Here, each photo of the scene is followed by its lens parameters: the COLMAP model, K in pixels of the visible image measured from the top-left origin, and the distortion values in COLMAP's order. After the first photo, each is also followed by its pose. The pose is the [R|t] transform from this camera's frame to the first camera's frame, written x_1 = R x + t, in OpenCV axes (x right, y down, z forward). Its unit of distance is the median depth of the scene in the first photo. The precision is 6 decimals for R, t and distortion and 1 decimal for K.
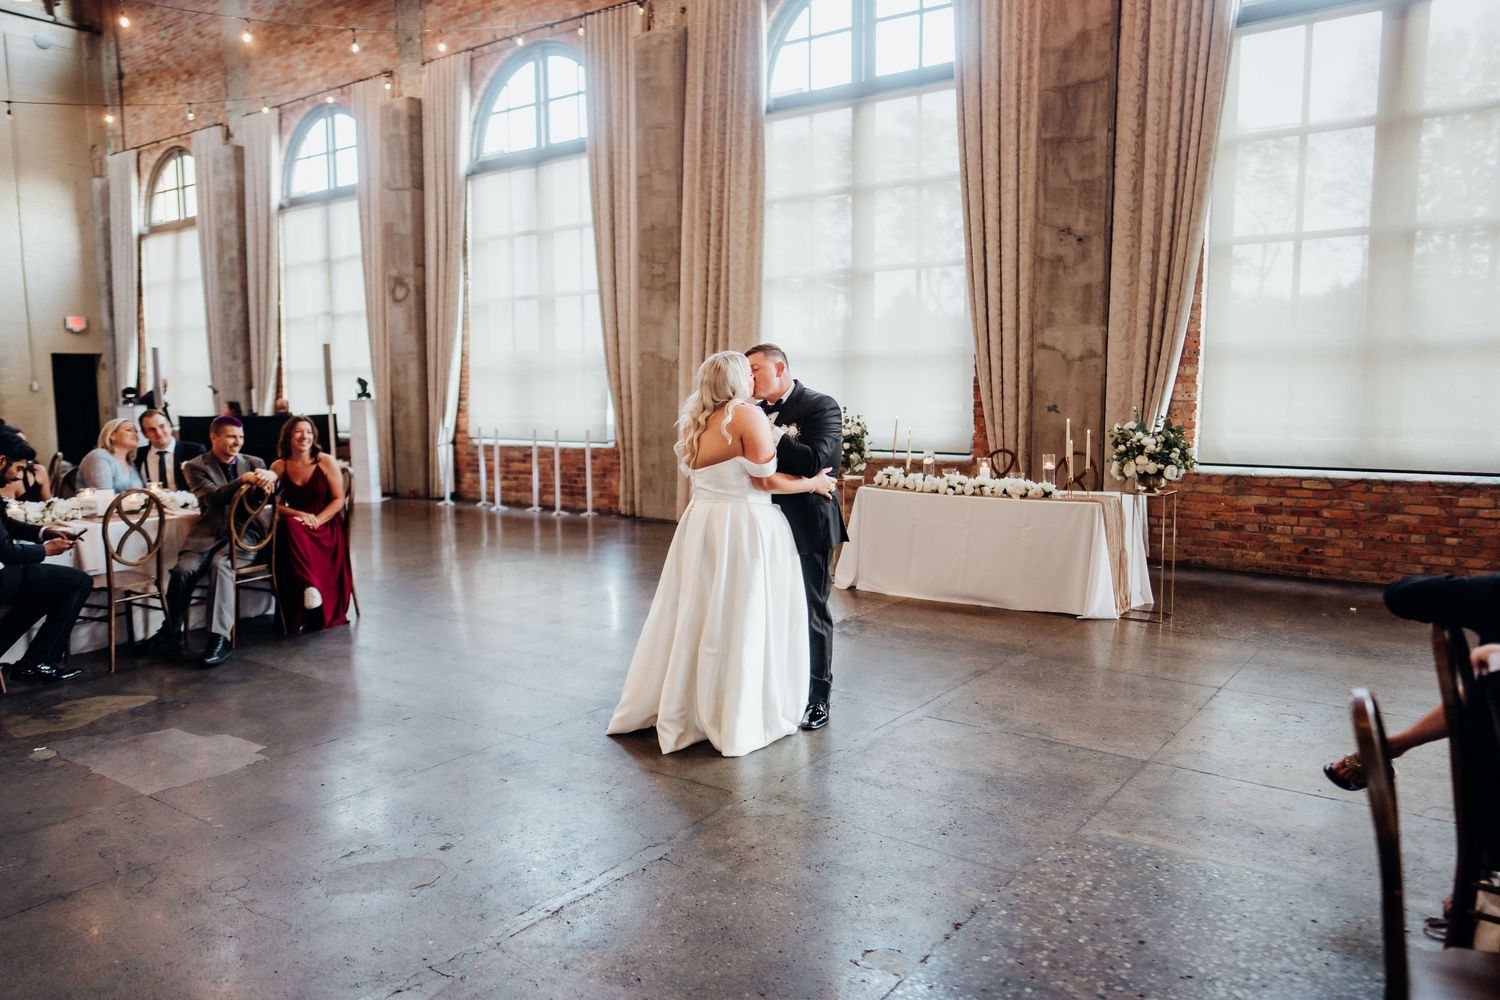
lens RADIAL K [[1065.3, 0, 750.0], [0, 1065.3, 500.0], [0, 0, 1]] dist [-0.045575, 0.049918]
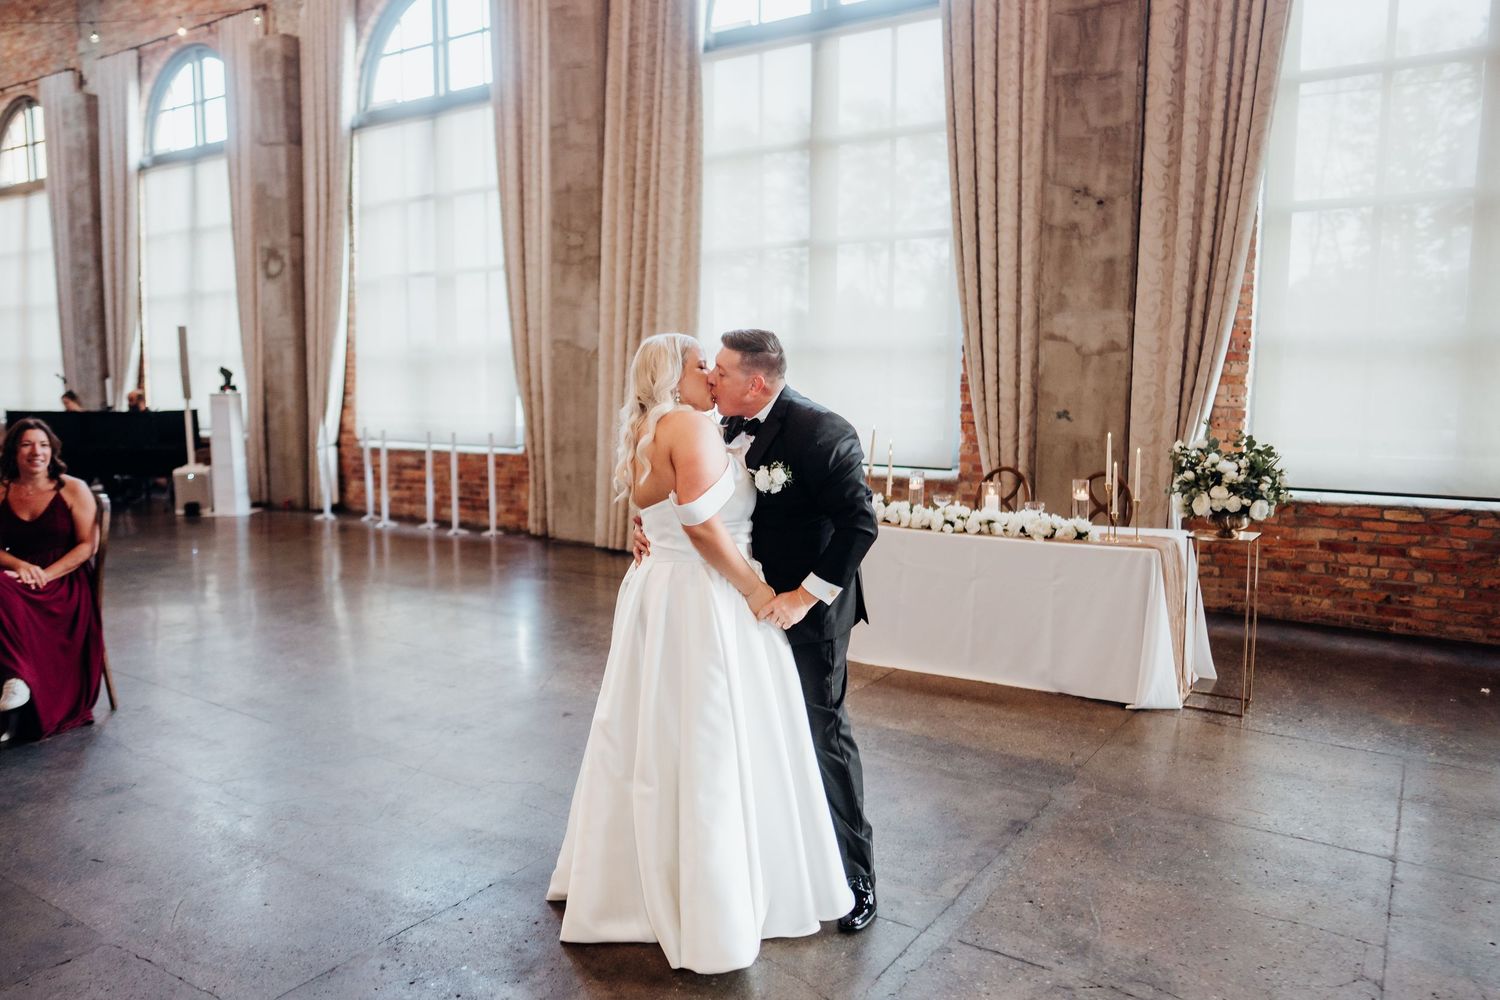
lens RADIAL K [[1046.9, 0, 739.9], [0, 1046.9, 484.1], [0, 0, 1]] dist [-0.045377, 0.053024]
pose [[0.999020, 0.005174, 0.043959, 0.007353], [-0.004925, 0.999971, -0.005753, -0.023730], [-0.043988, 0.005531, 0.999017, 0.191160]]
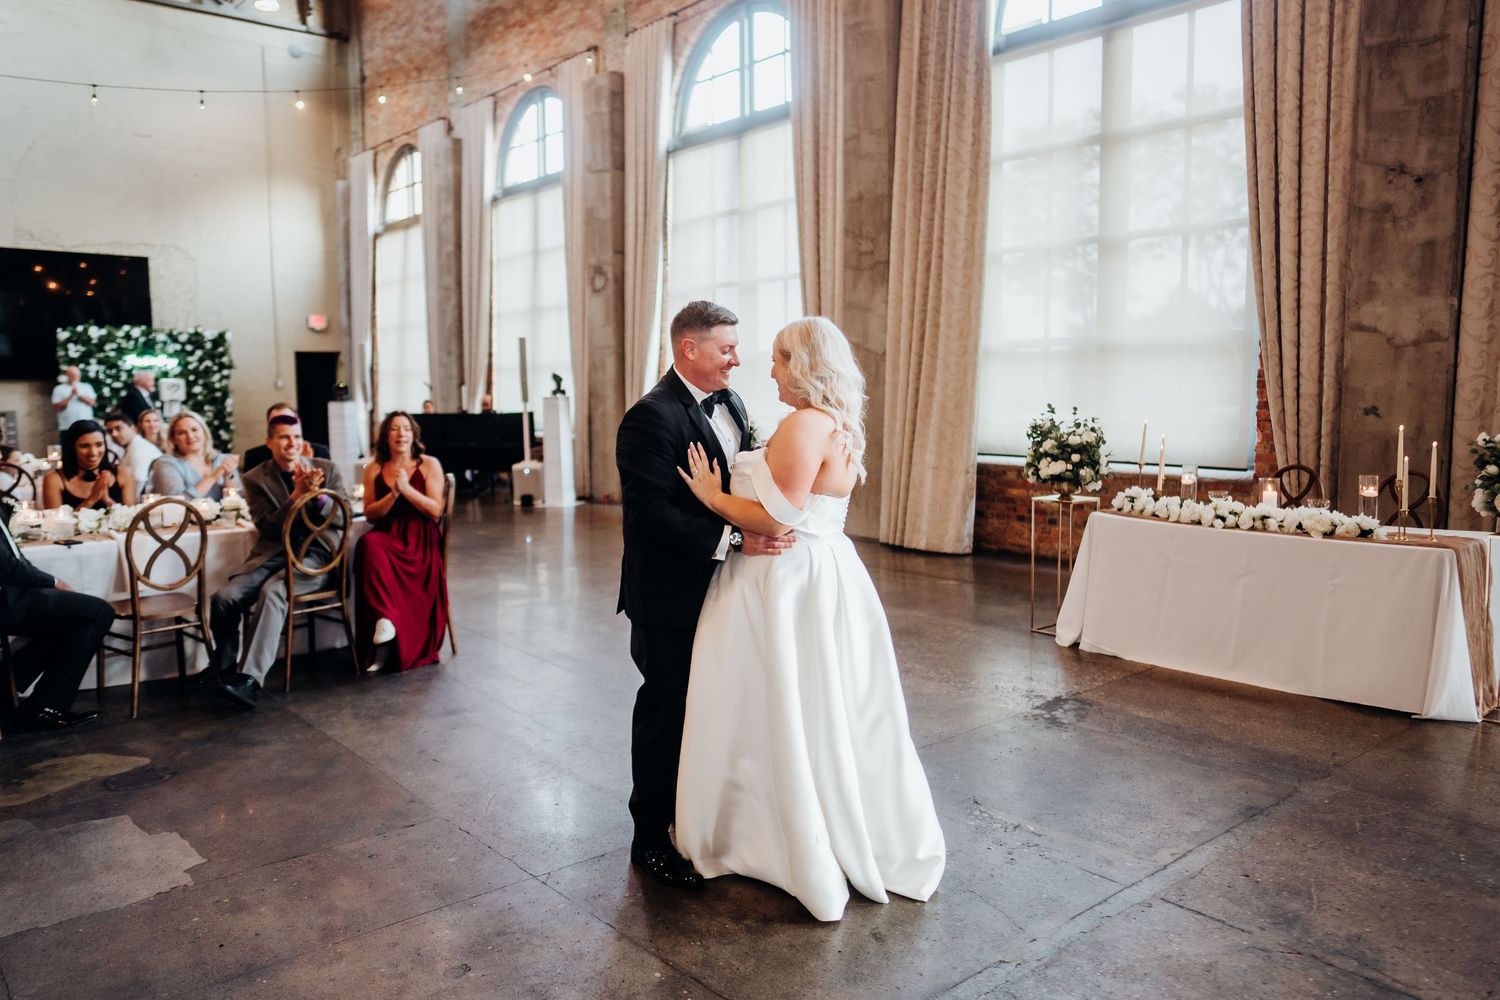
lens RADIAL K [[1063.6, 0, 764.6], [0, 1063.6, 490.2], [0, 0, 1]] dist [-0.039790, 0.048620]
pose [[0.973439, 0.023494, -0.227738, 0.034818], [-0.025781, 0.999643, -0.007069, -0.012315], [0.227491, 0.012753, 0.973697, 0.155156]]
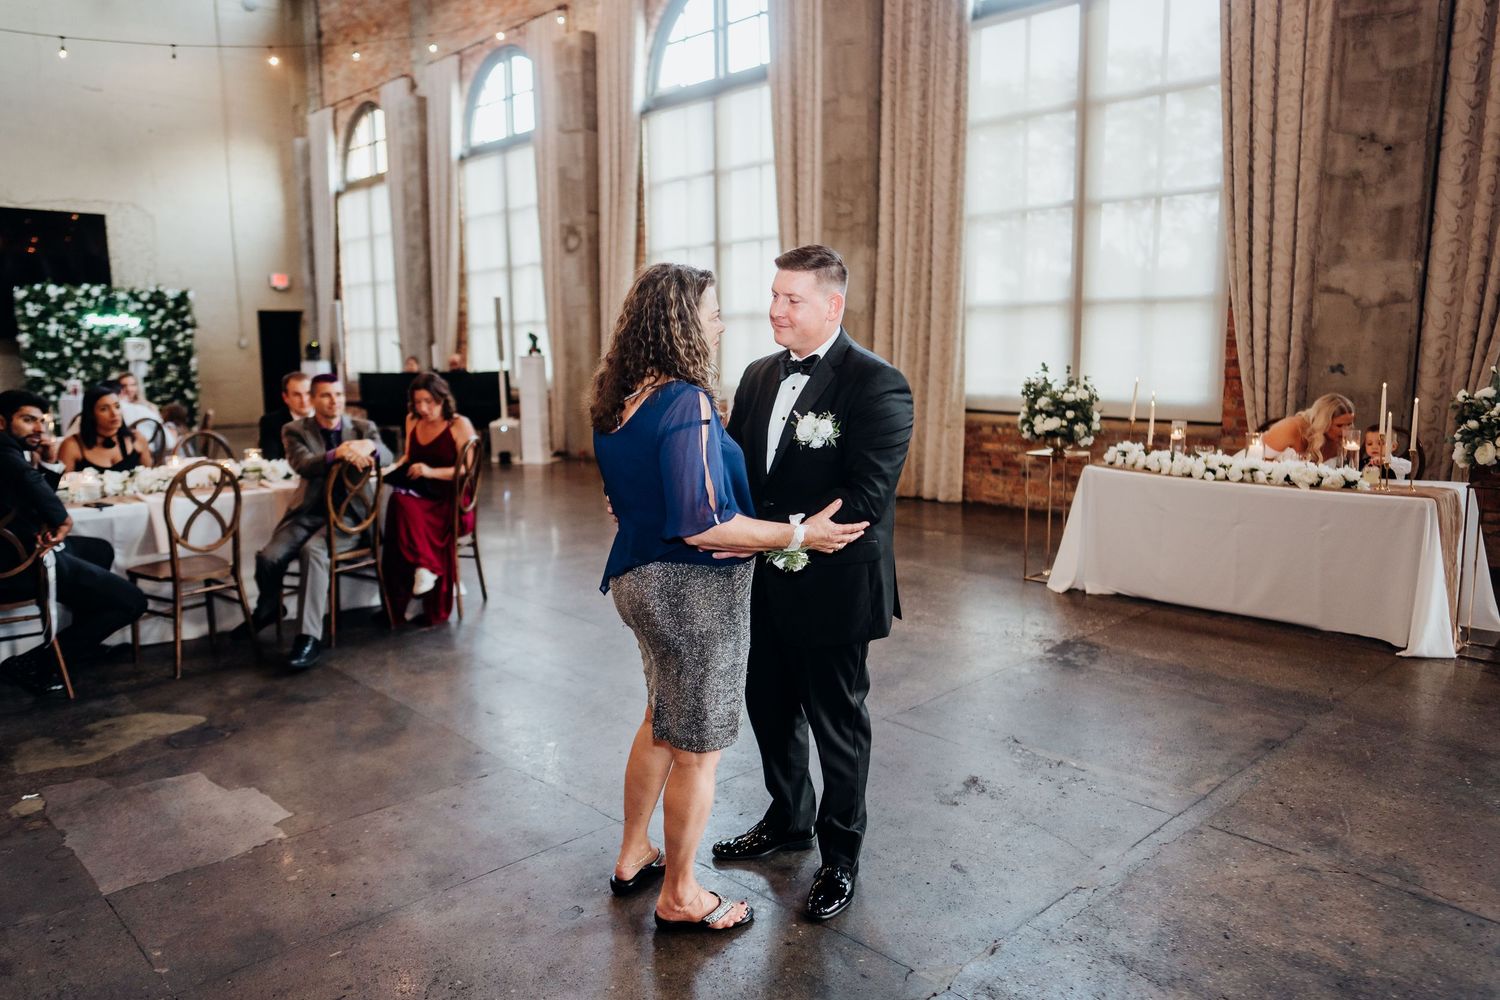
lens RADIAL K [[1028.9, 0, 756.2], [0, 1028.9, 493.9], [0, 0, 1]] dist [-0.040614, 0.050591]
pose [[0.984343, 0.025219, -0.174451, -0.004138], [-0.018536, 0.999034, 0.039836, -0.012965], [0.175287, -0.035979, 0.983860, 0.145829]]
